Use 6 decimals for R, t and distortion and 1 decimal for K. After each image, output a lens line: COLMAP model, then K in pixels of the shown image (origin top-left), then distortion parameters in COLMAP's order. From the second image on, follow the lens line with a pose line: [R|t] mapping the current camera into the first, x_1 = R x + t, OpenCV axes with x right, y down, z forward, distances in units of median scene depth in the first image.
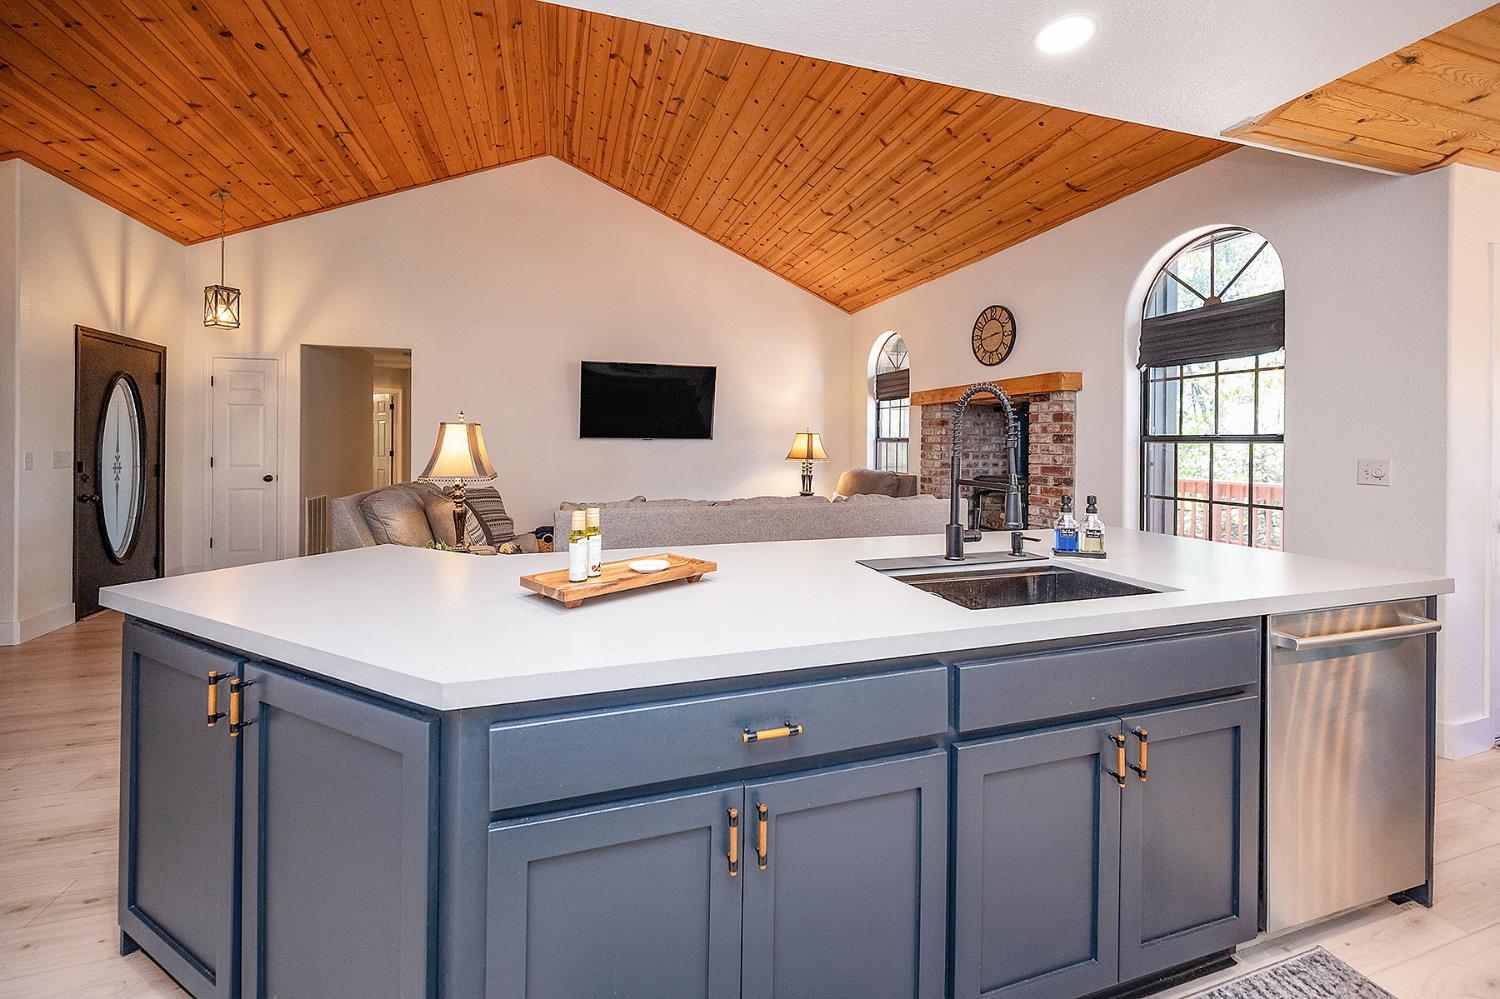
lens RADIAL K [[608.3, 0, 747.3], [0, 608.3, 439.3], [0, 0, 1]] dist [0.000294, -0.000361]
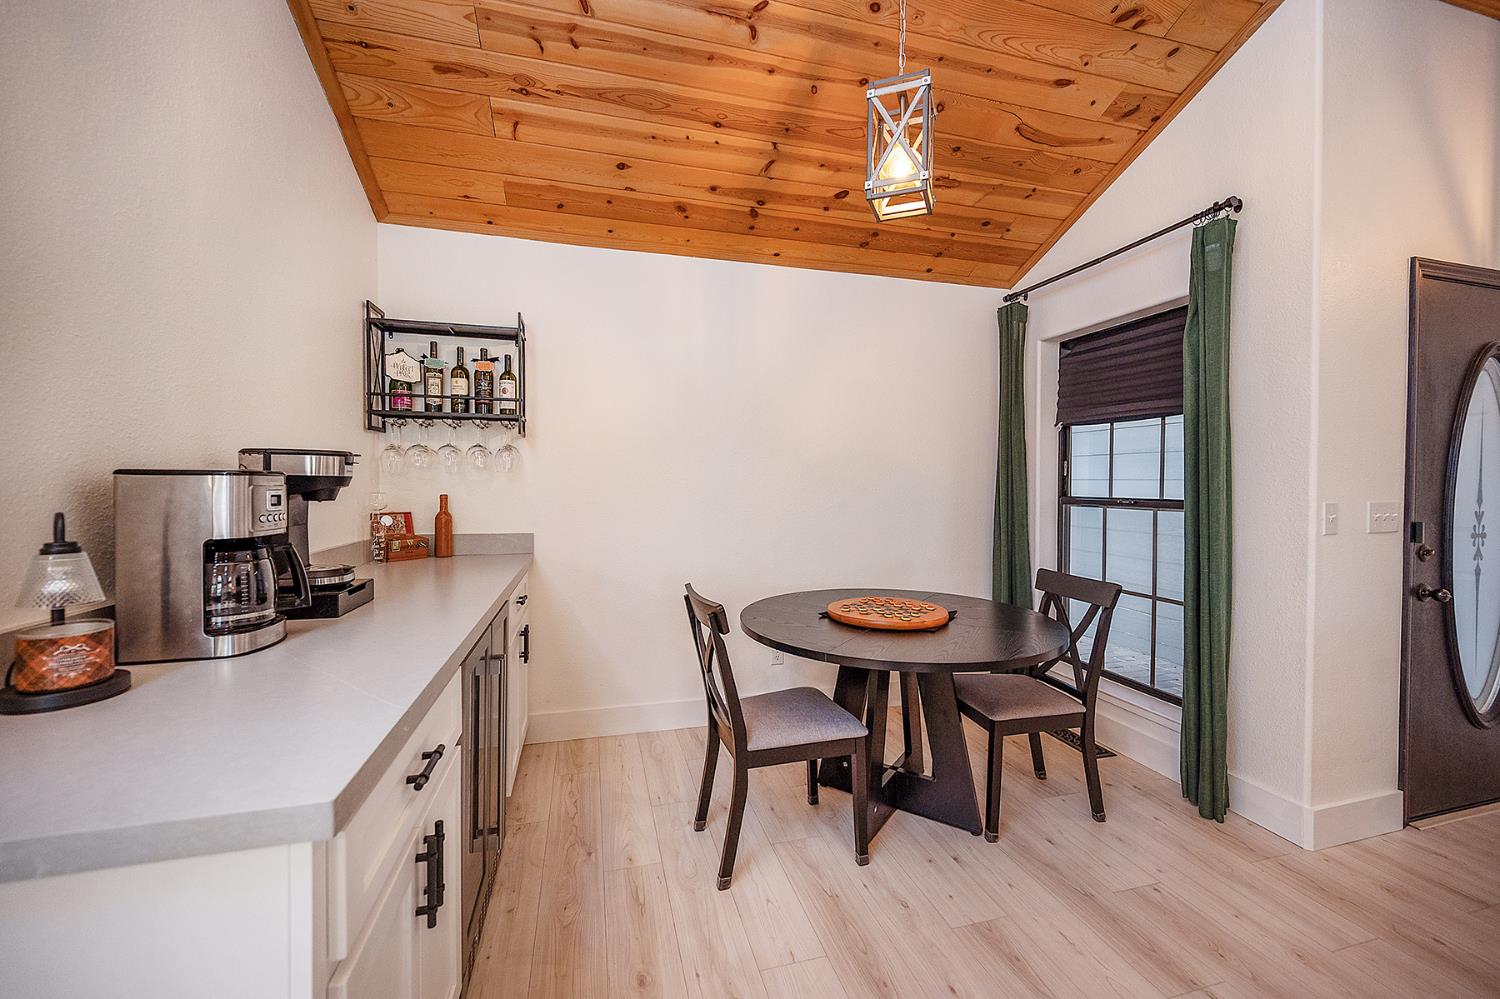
lens RADIAL K [[591.9, 0, 753.6], [0, 591.9, 489.6], [0, 0, 1]] dist [0.001122, 0.000226]
pose [[-0.035886, 0.010980, -0.999296, -0.440383], [-0.001149, 0.999939, 0.011028, 0.003372], [0.999355, 0.001544, -0.035871, 0.349624]]
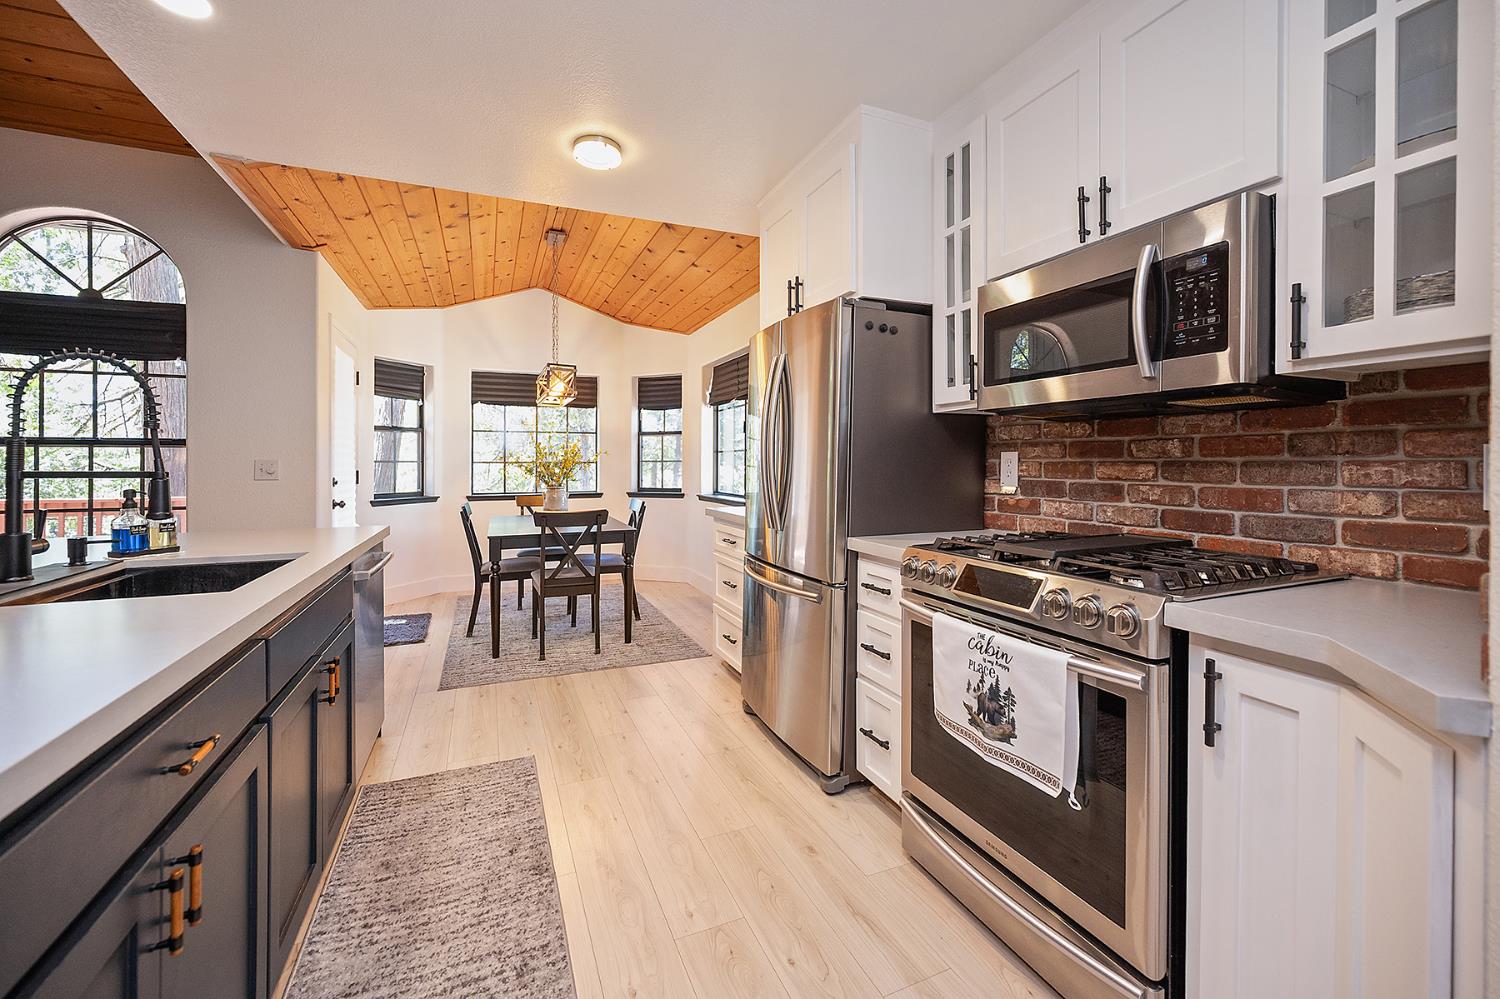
lens RADIAL K [[602.3, 0, 739.5], [0, 602.3, 464.9], [0, 0, 1]] dist [-0.001311, -0.000046]
pose [[-0.089788, -0.004793, 0.995949, -0.152951], [-0.003578, 0.999984, 0.004489, 0.016867], [-0.995954, -0.003160, -0.089804, 0.065058]]
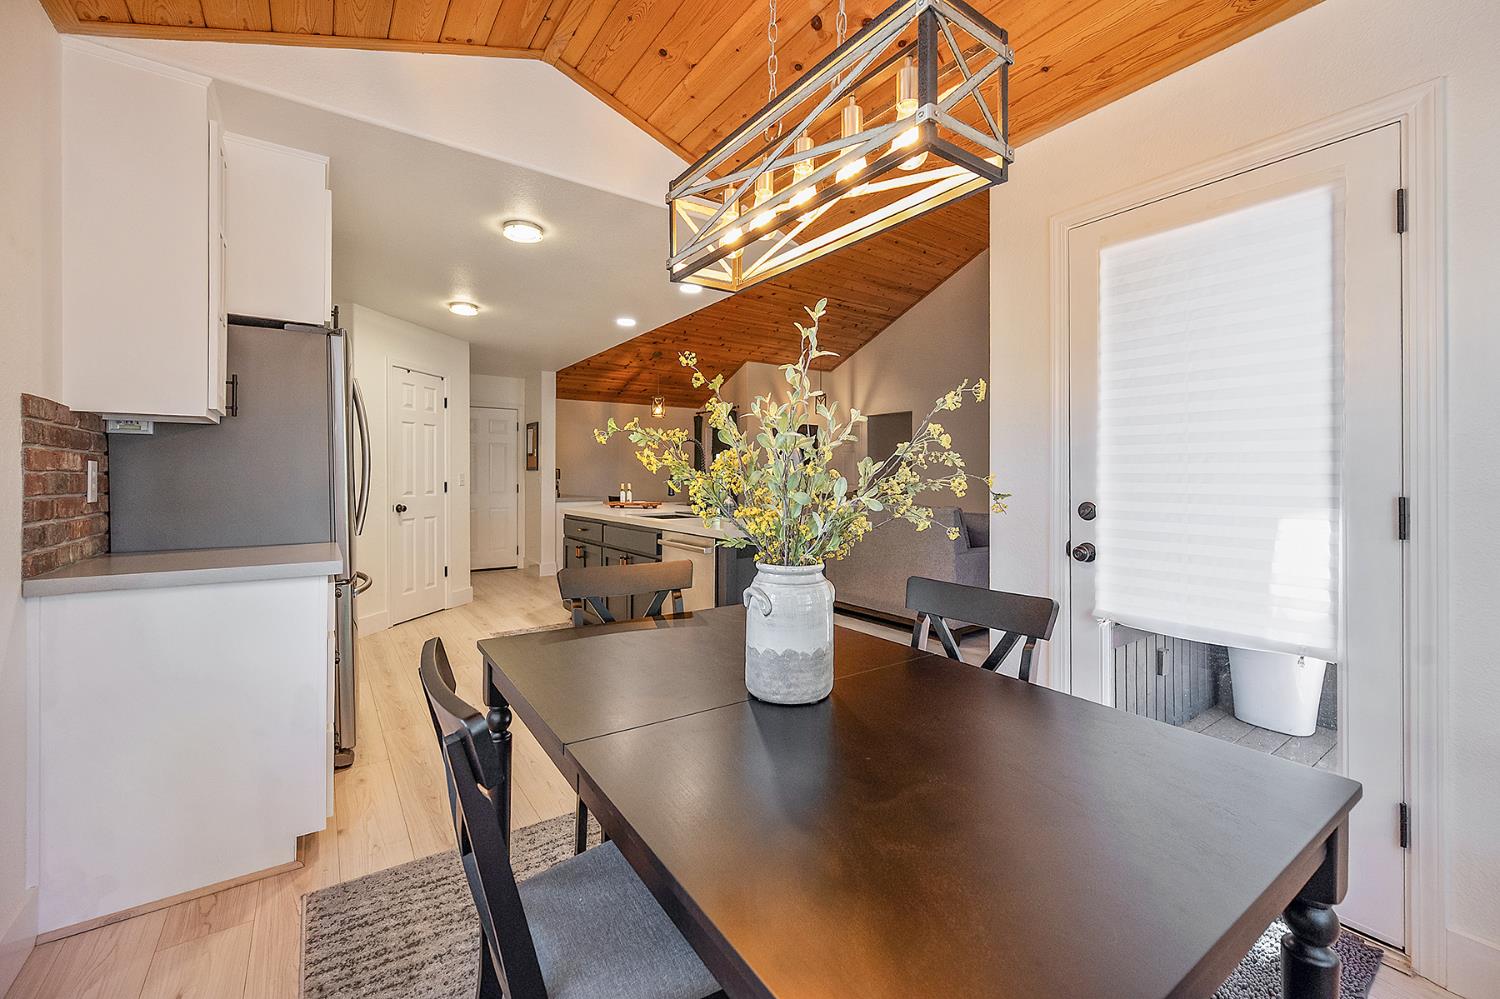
lens RADIAL K [[608.4, 0, 758.2], [0, 608.4, 476.8], [0, 0, 1]] dist [0.000793, 0.000013]
pose [[0.312700, -0.001429, -0.949851, 0.876733], [0.004574, 0.999990, 0.000001, 0.019758], [0.949841, -0.004345, 0.312703, 0.158702]]
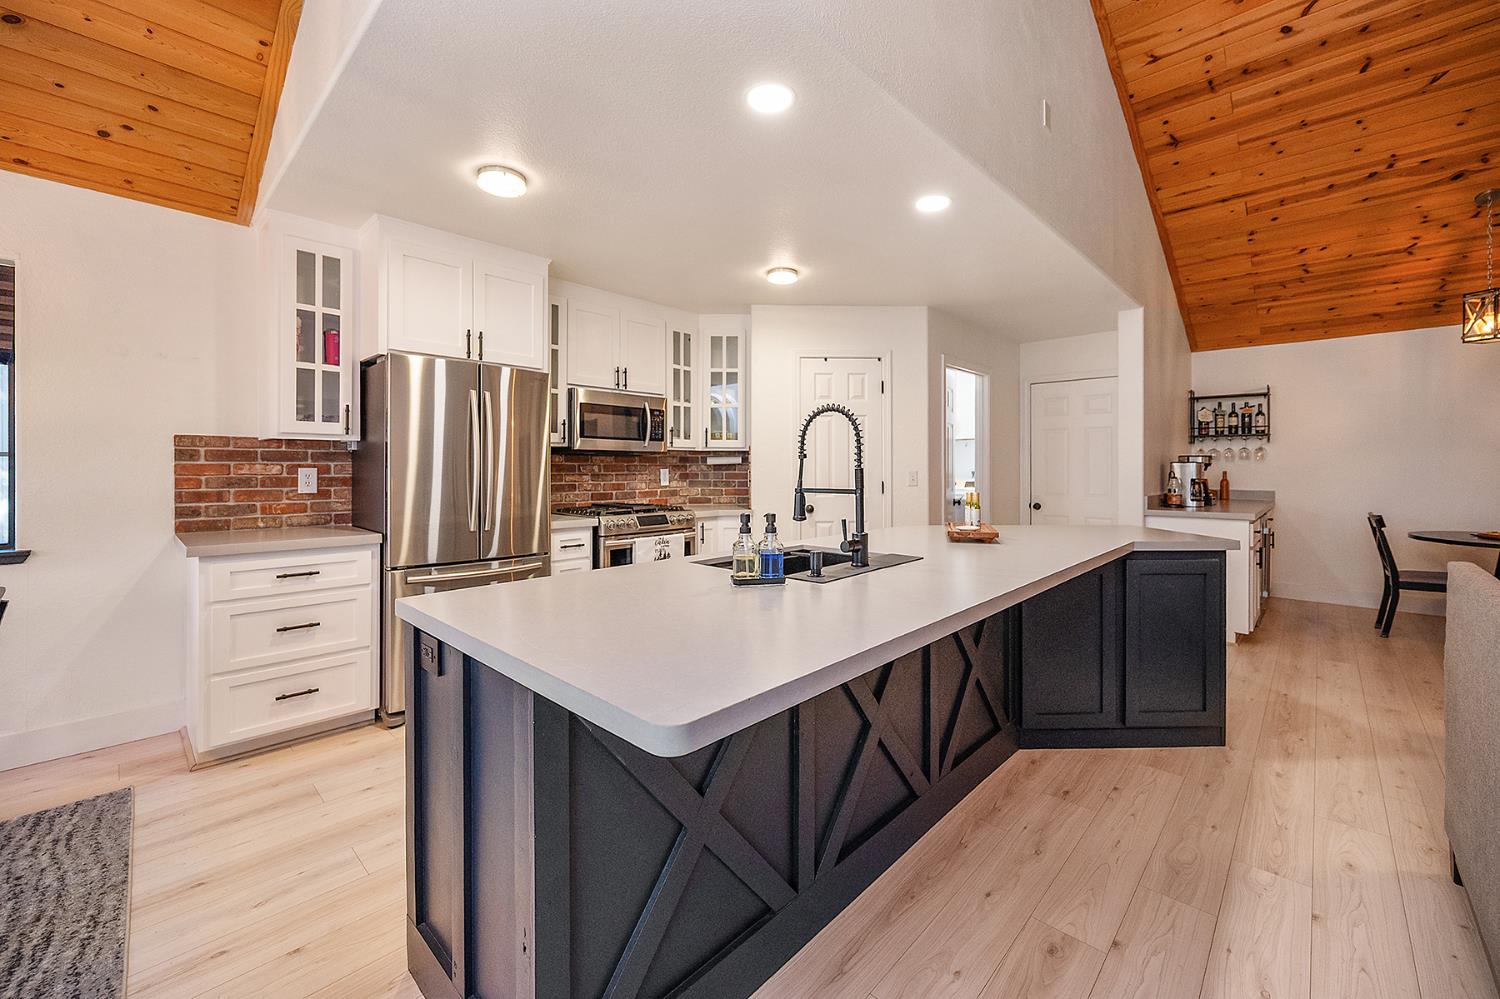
lens RADIAL K [[600.3, 0, 759.4], [0, 600.3, 468.6], [0, 0, 1]] dist [-0.002236, -0.000860]
pose [[-0.873409, -0.001430, -0.486985, 0.333937], [-0.000083, 0.999996, -0.002788, 0.011035], [0.486987, -0.002395, -0.873406, 0.609896]]
